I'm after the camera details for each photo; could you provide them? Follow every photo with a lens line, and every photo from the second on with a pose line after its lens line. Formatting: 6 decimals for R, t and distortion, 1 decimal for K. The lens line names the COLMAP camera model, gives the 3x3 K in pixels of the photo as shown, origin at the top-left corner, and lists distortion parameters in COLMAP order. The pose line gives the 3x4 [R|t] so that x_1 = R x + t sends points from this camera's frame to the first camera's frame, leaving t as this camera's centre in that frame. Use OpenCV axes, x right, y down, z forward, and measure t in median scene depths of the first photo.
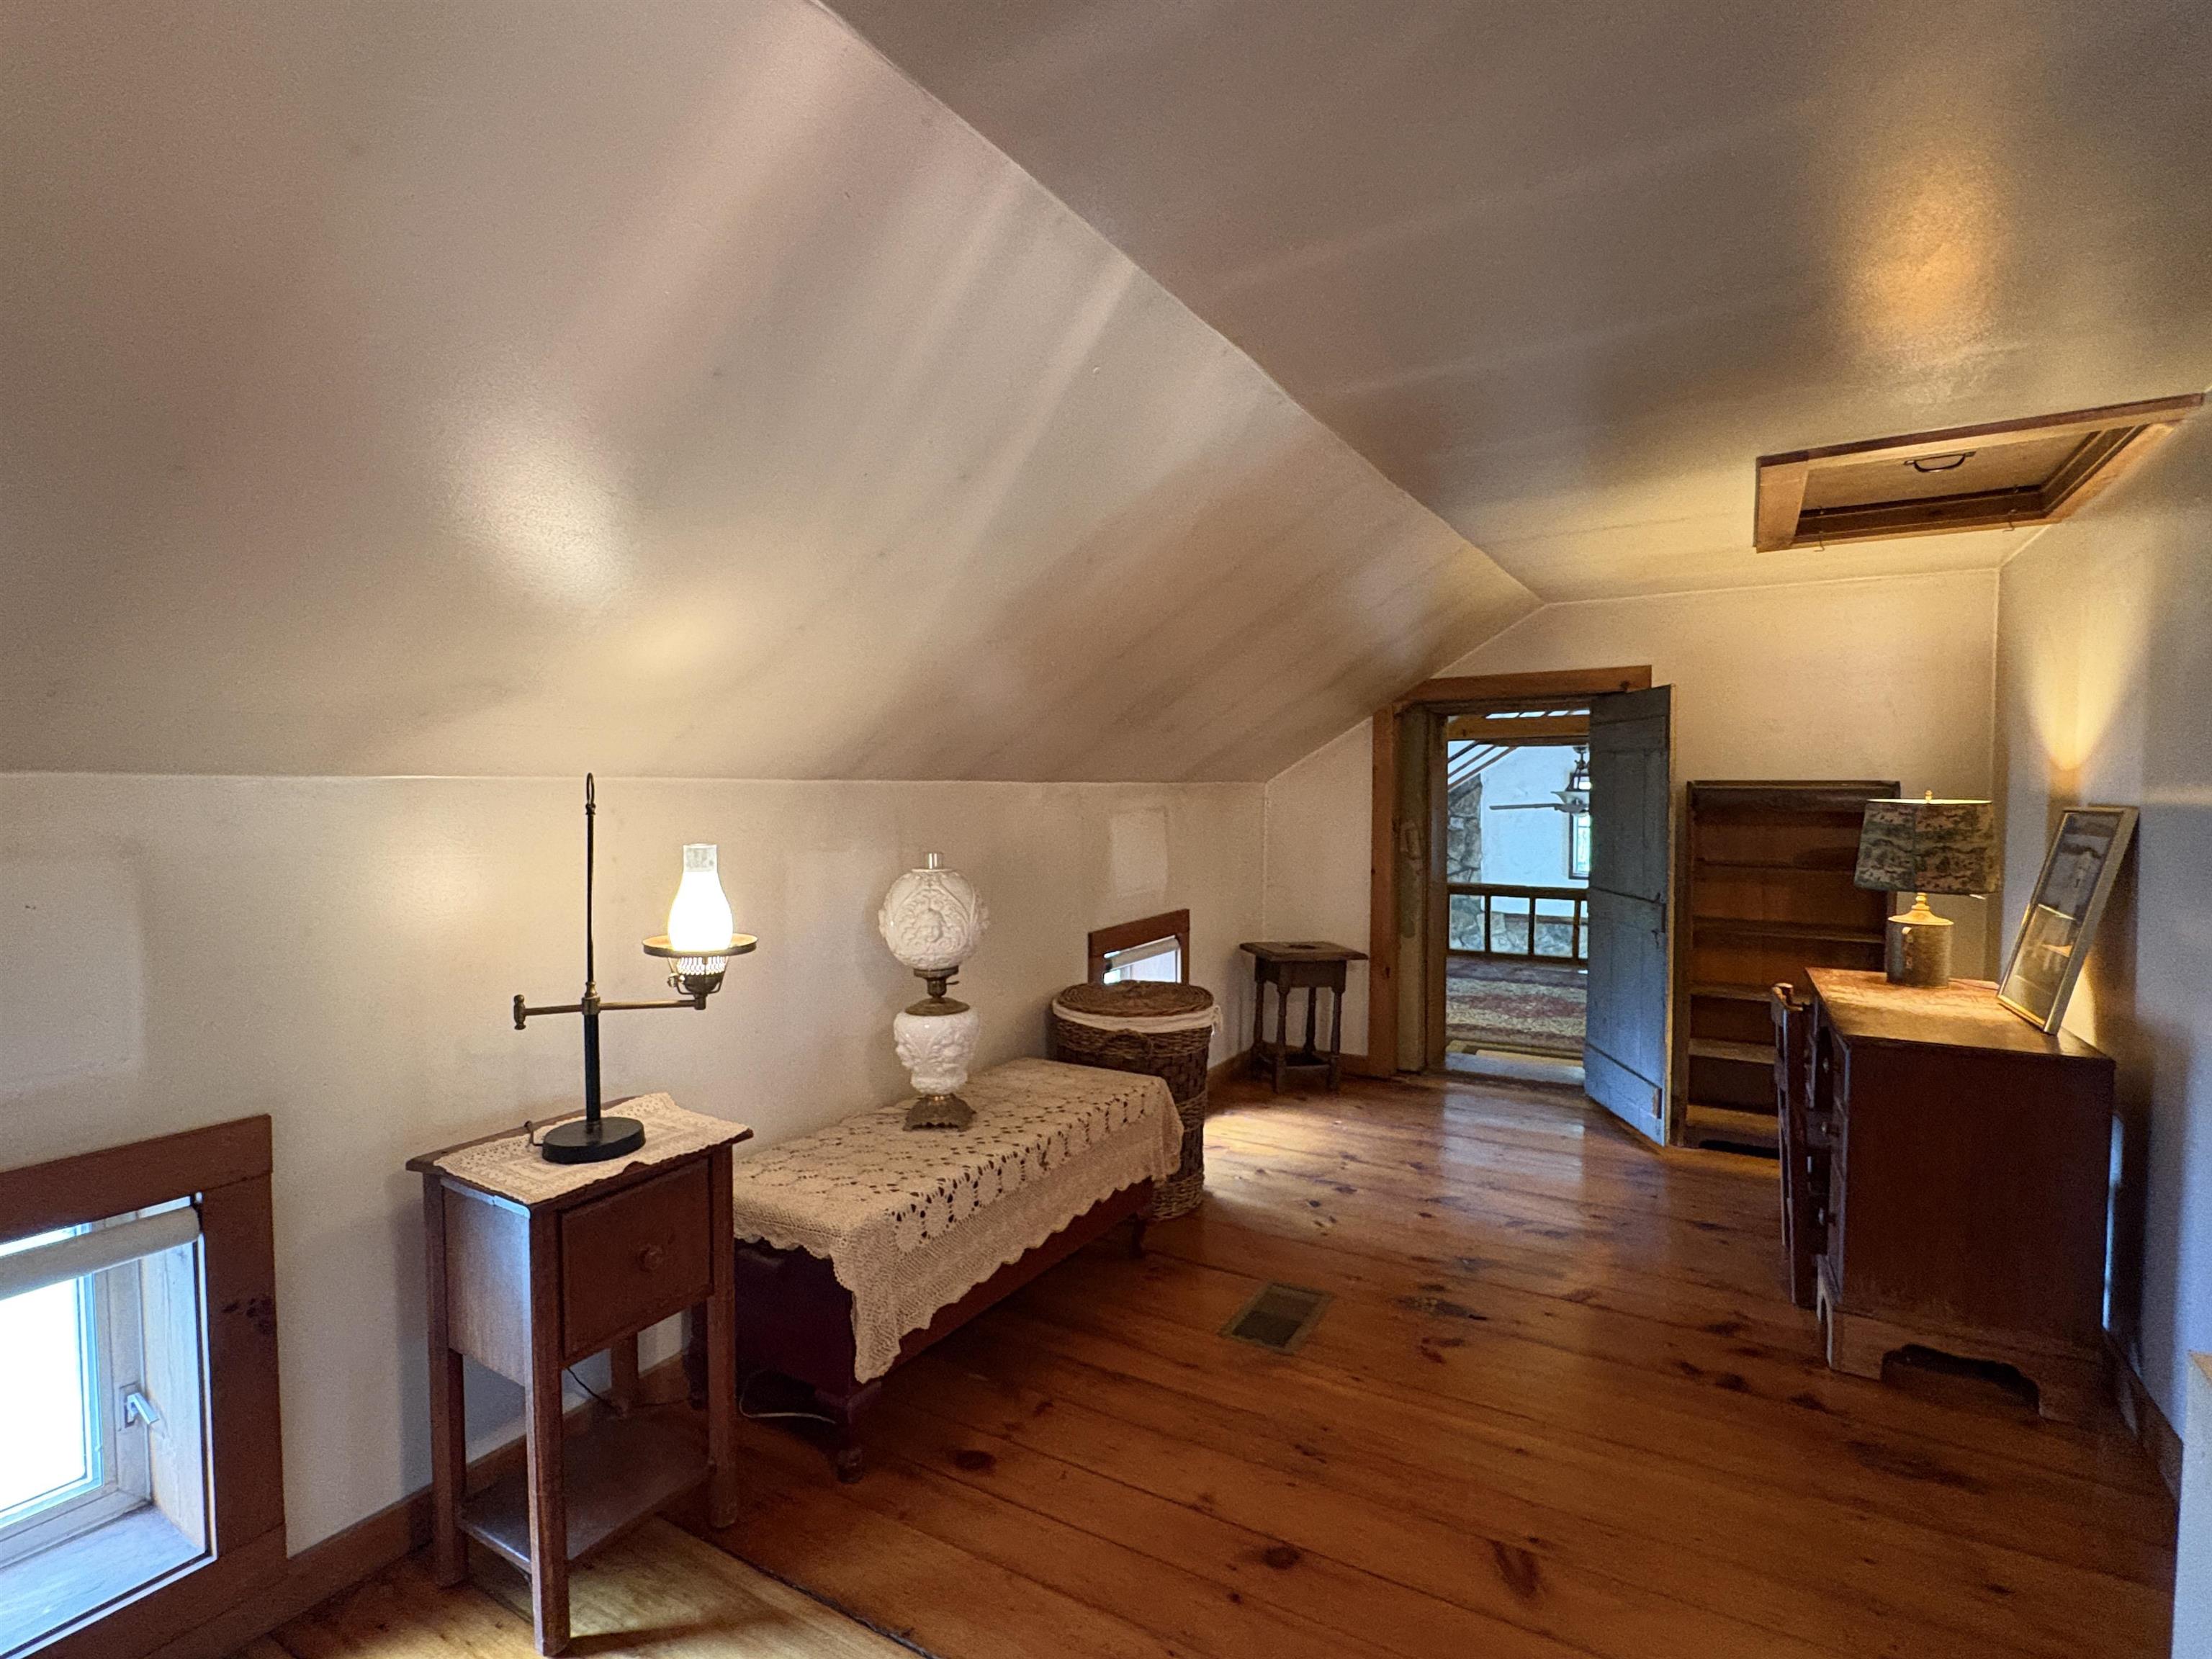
lens RADIAL K [[1089.2, 0, 1101.9], [0, 1089.2, 839.7], [0, 0, 1]] dist [0.000668, -0.000481]
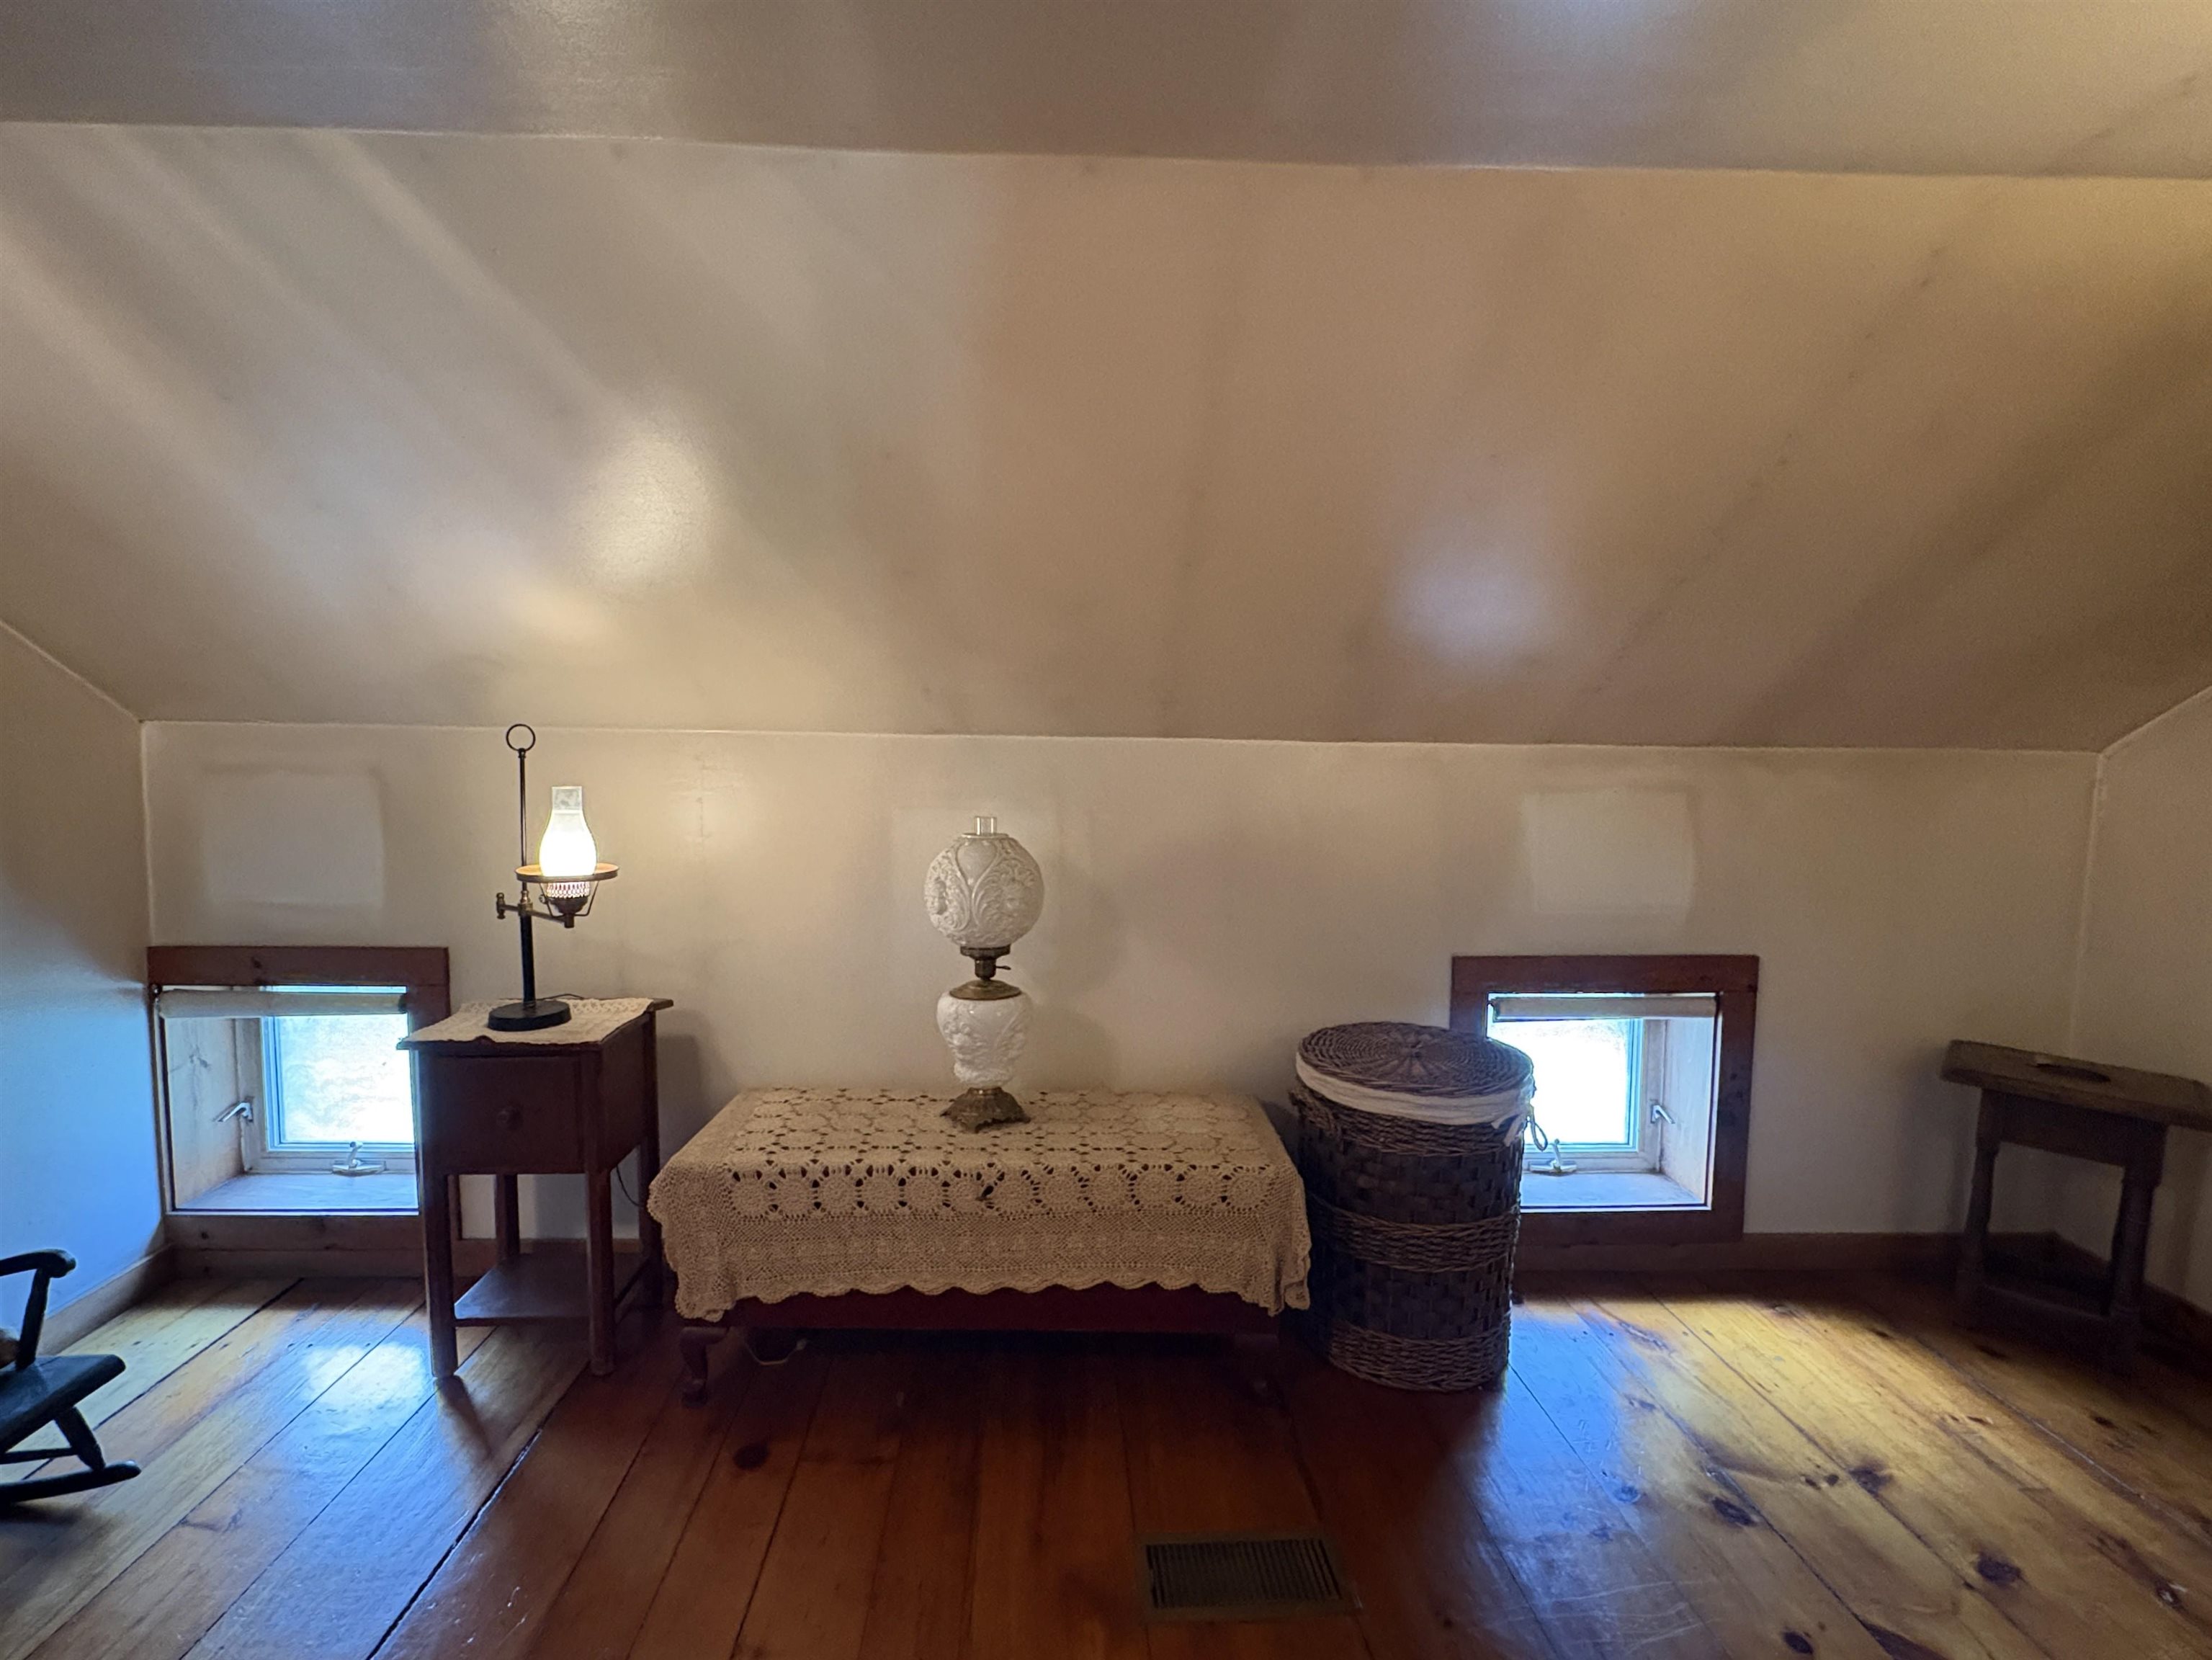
lens RADIAL K [[1089.4, 0, 1095.6], [0, 1089.4, 836.0], [0, 0, 1]] dist [0.000668, -0.000481]
pose [[0.535699, 0.079733, -0.840636, 0.667398], [-0.055204, 0.996709, 0.059358, -0.031552], [0.842603, 0.014608, 0.538338, 0.621091]]
